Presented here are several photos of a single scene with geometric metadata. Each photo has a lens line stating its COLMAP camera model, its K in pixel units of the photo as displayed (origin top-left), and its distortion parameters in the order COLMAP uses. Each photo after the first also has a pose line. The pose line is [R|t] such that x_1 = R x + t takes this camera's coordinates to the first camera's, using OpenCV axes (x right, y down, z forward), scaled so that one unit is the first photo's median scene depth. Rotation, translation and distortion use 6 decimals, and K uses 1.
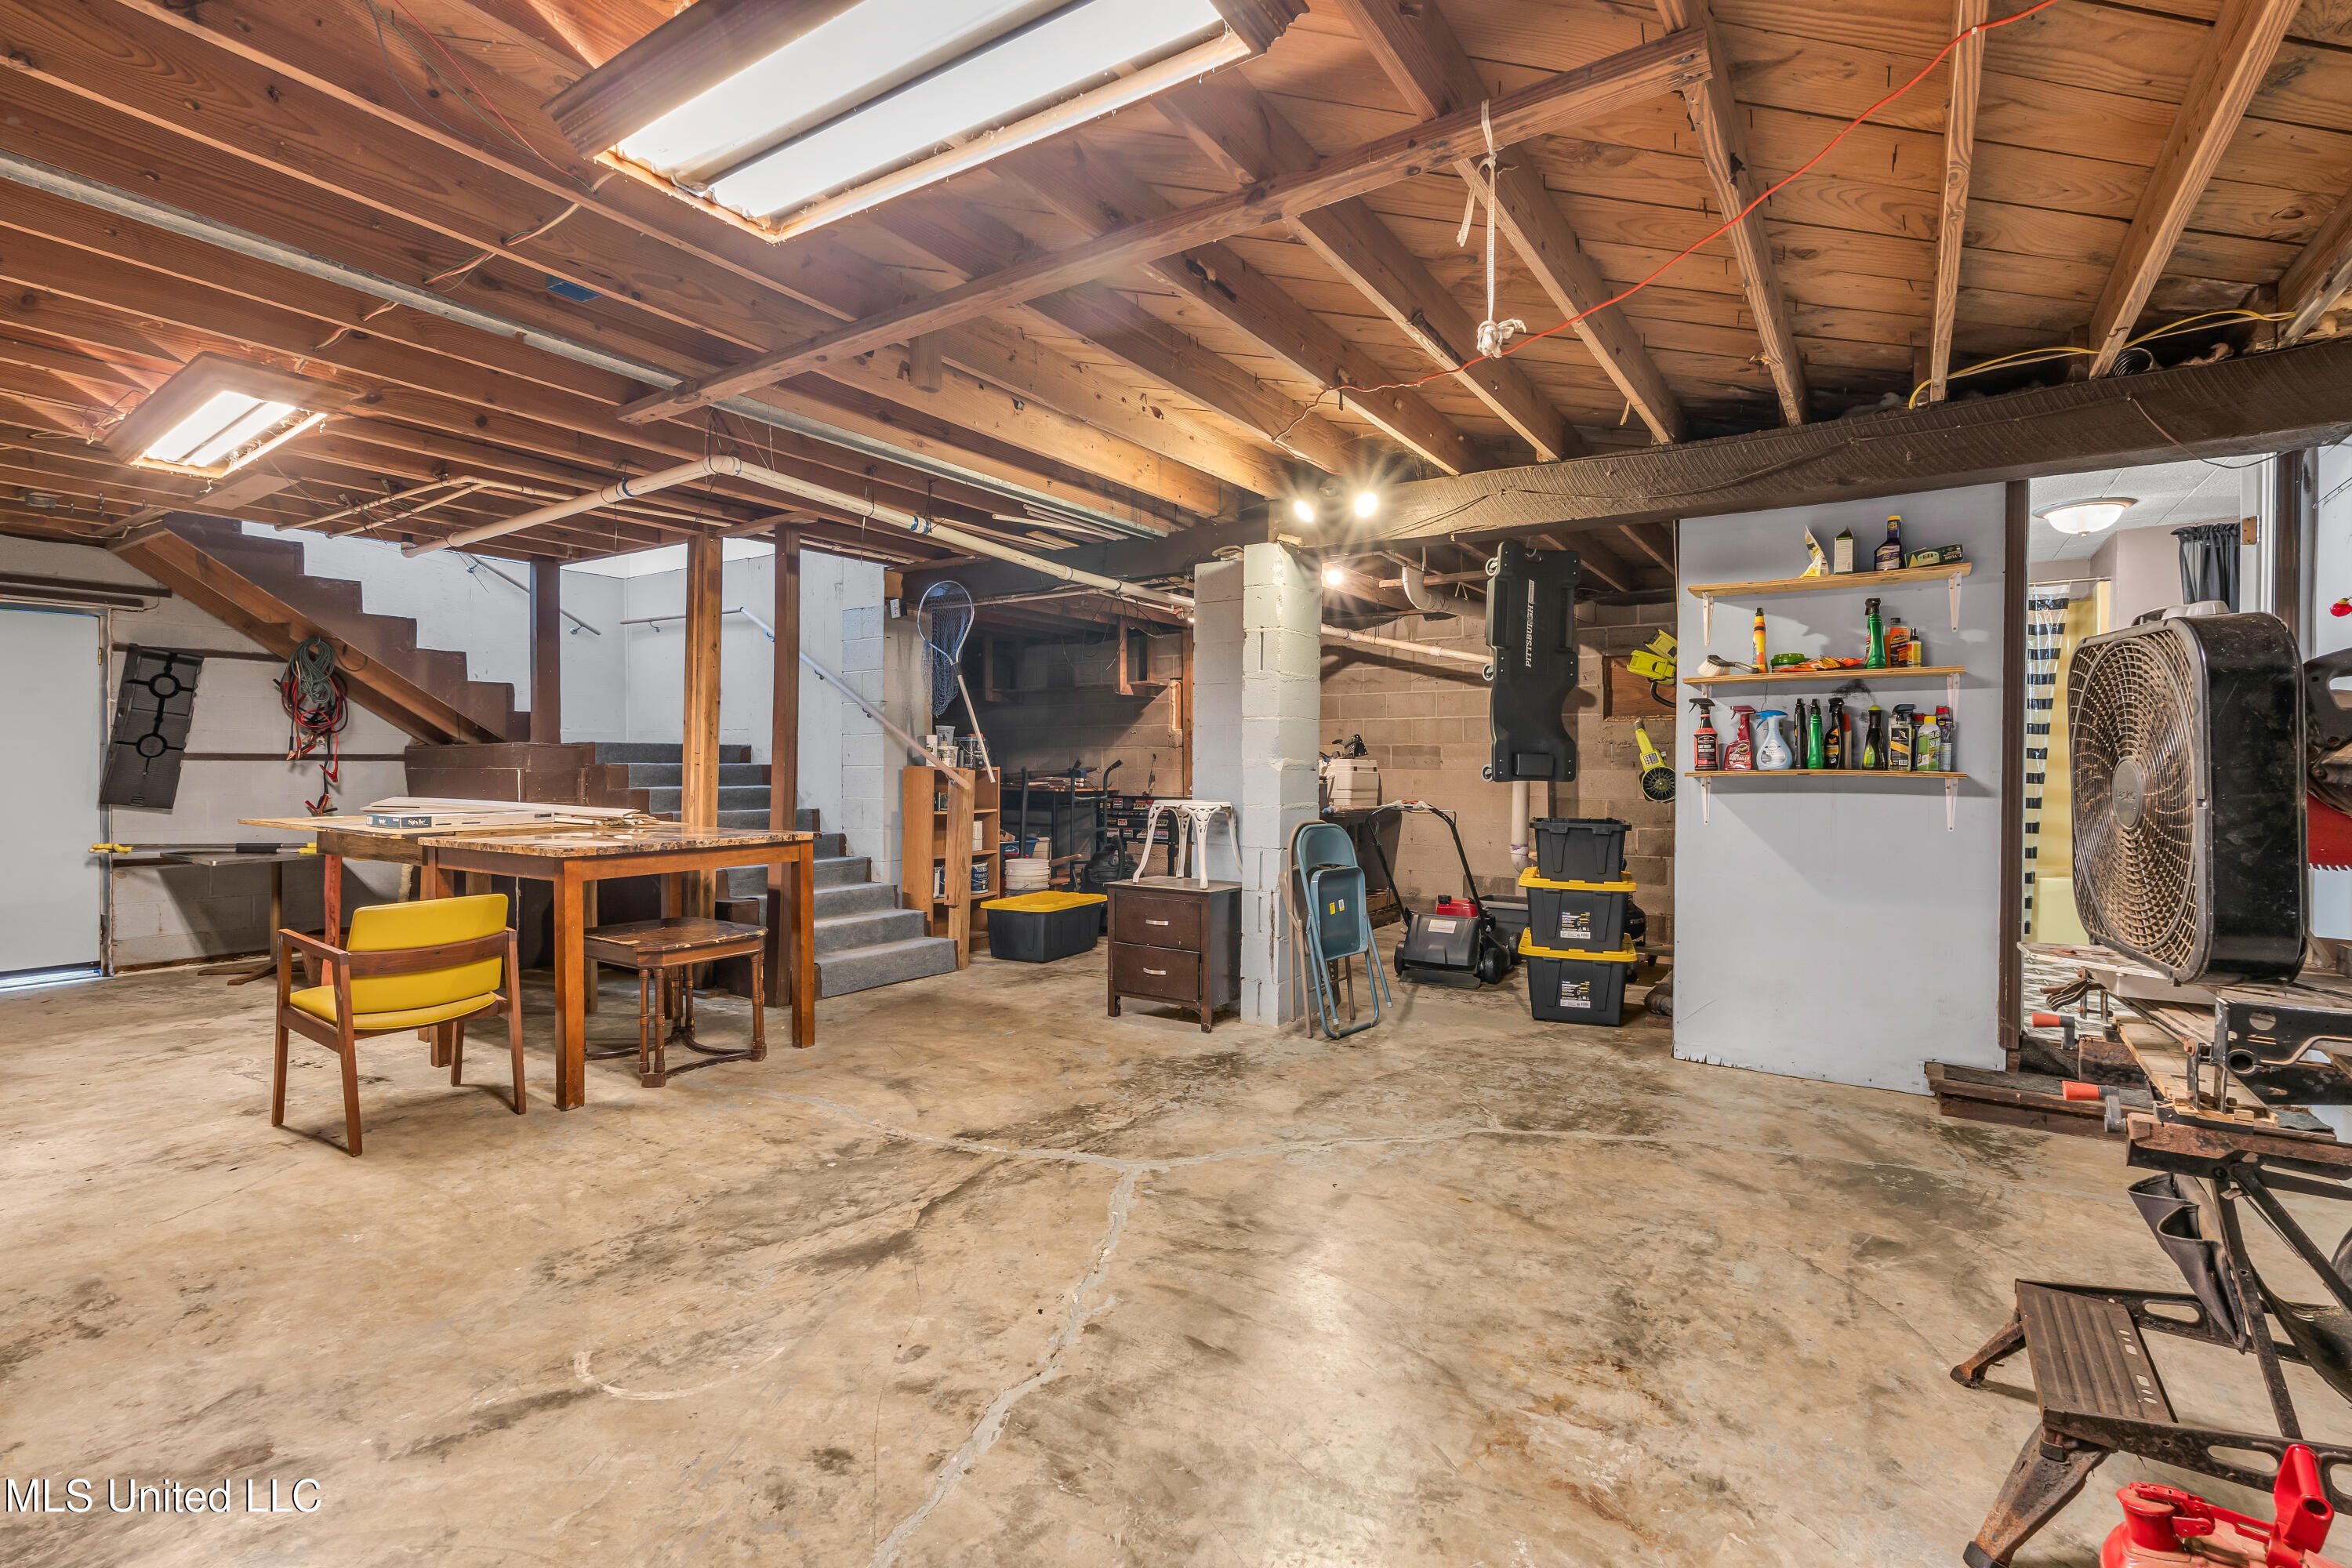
lens RADIAL K [[1041.5, 0, 1220.6], [0, 1041.5, 789.5], [0, 0, 1]] dist [-0.002401, 0.000009]
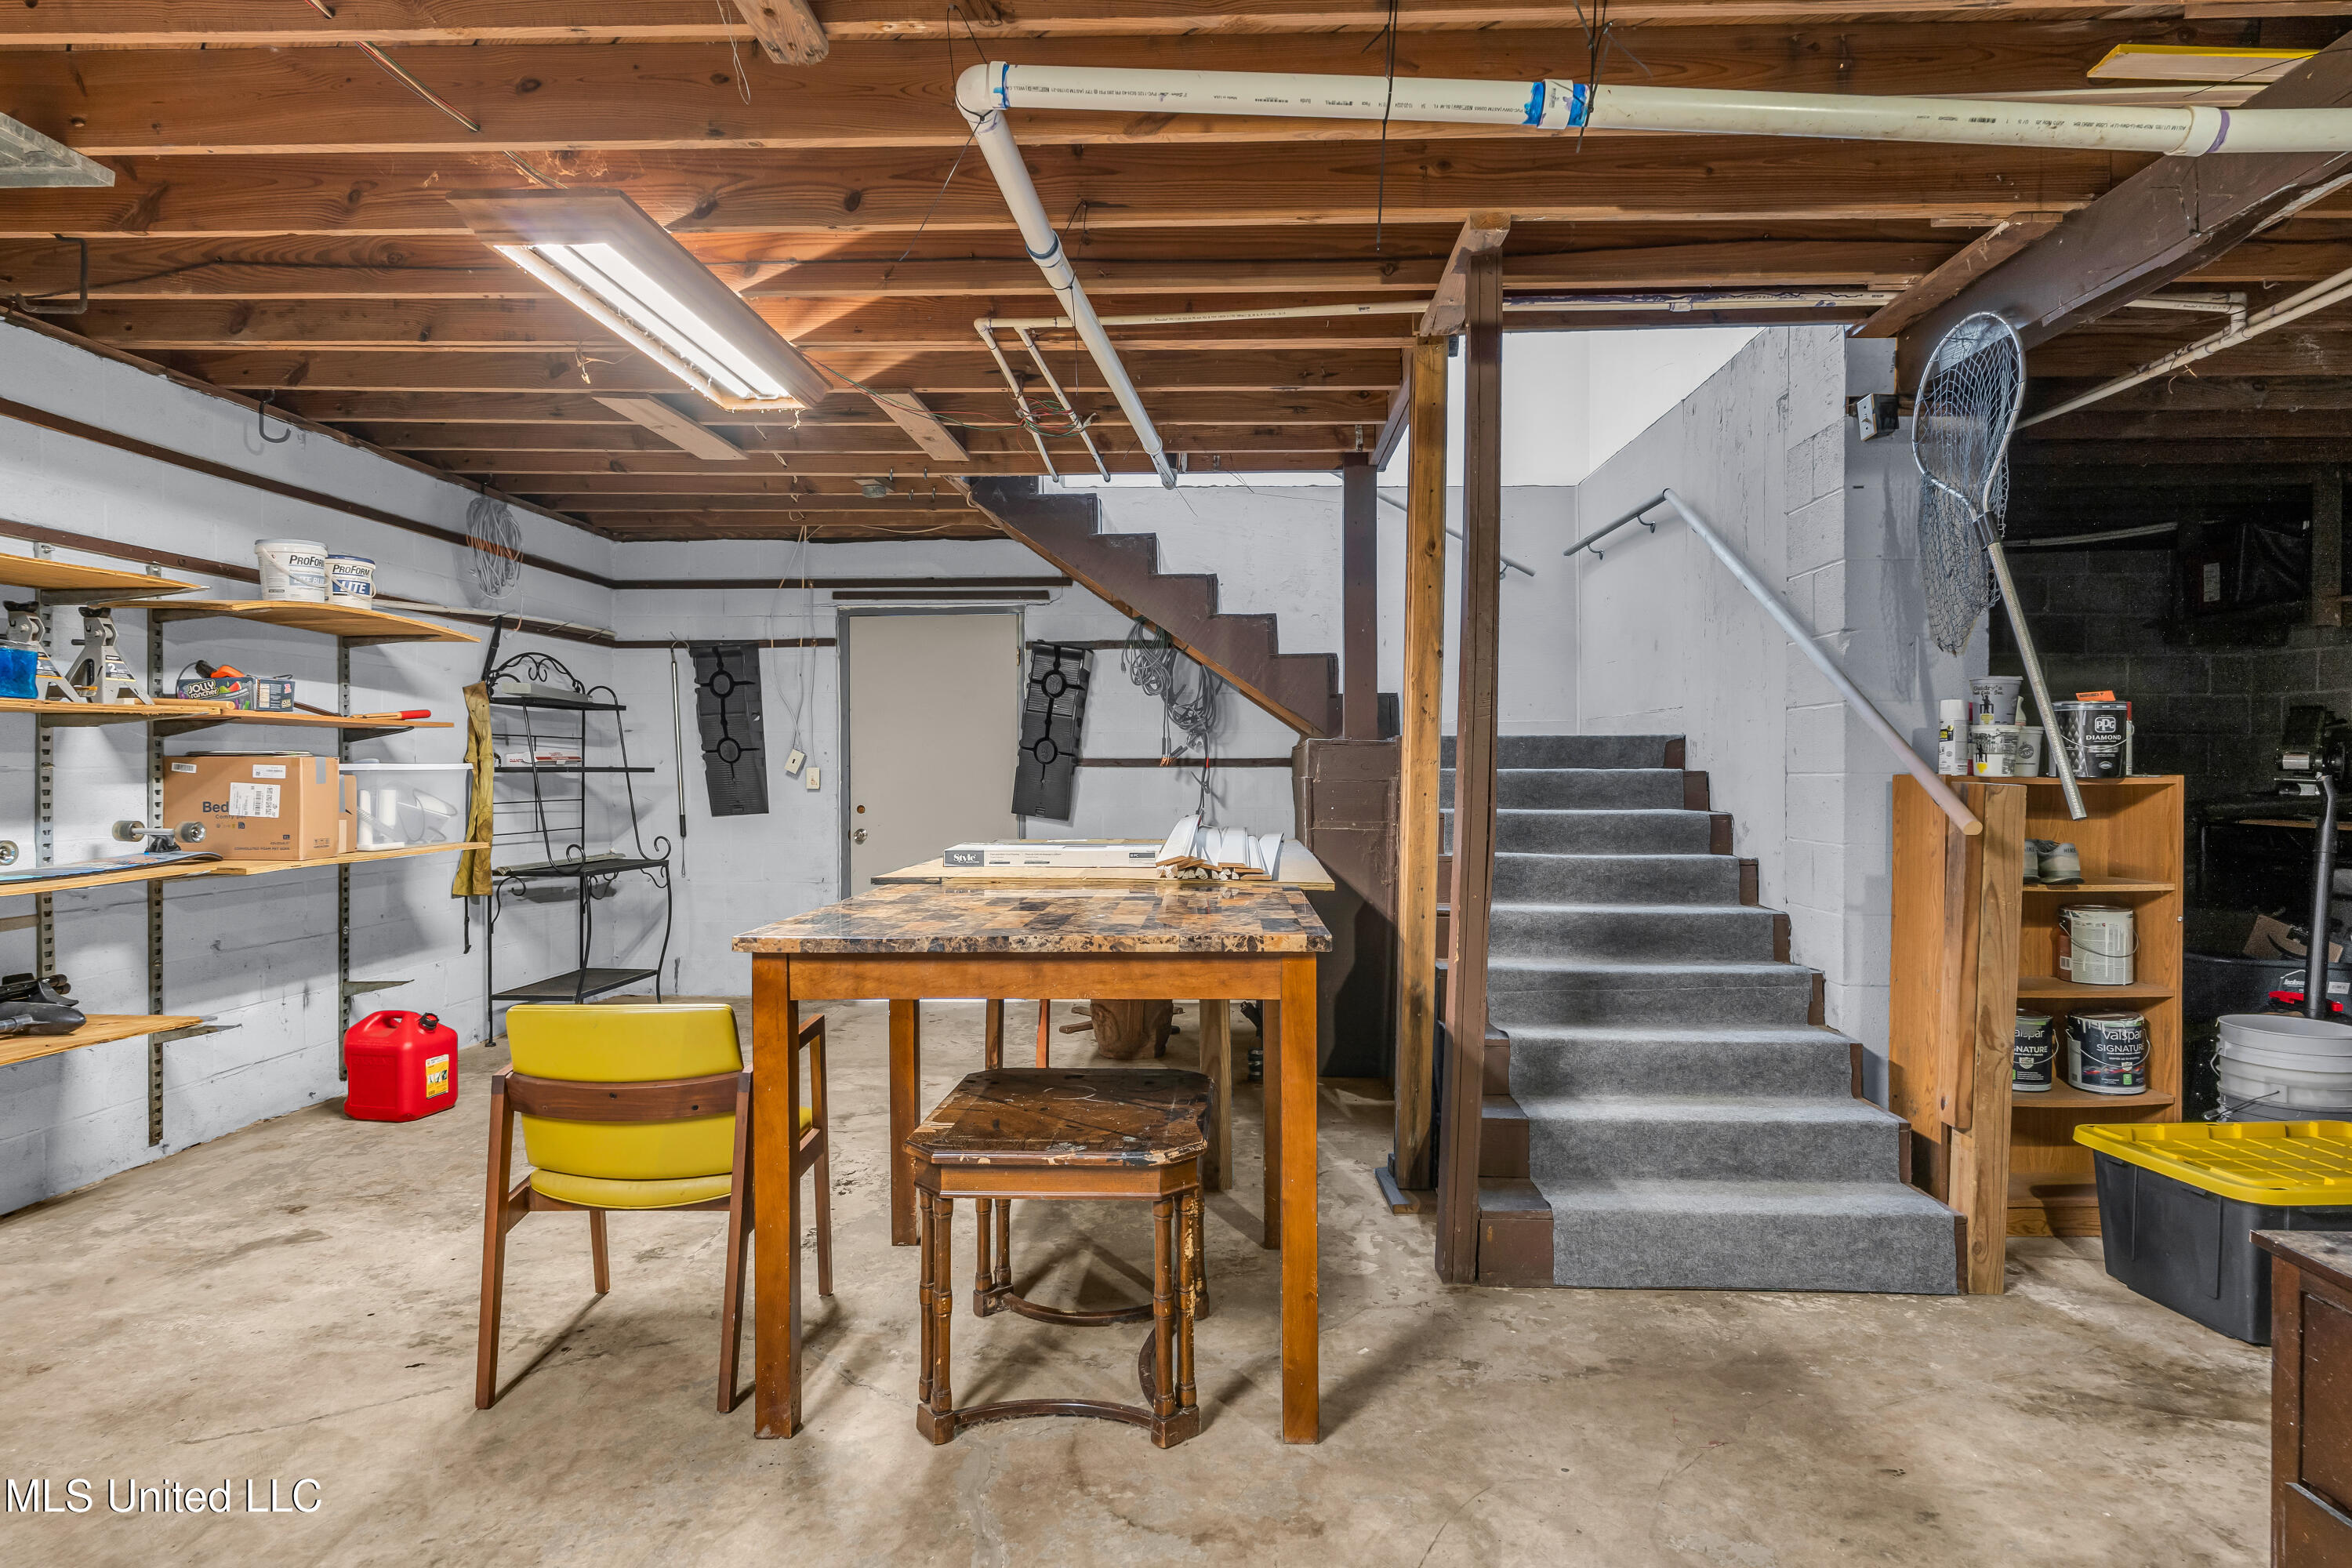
lens RADIAL K [[1337.3, 0, 1179.2], [0, 1337.3, 774.7], [0, 0, 1]] dist [-0.000390, -0.000240]
pose [[0.503838, 0.001455, -0.863797, 0.033674], [-0.017519, 0.999810, -0.008534, -0.013423], [0.863621, 0.019433, 0.503767, 0.499478]]
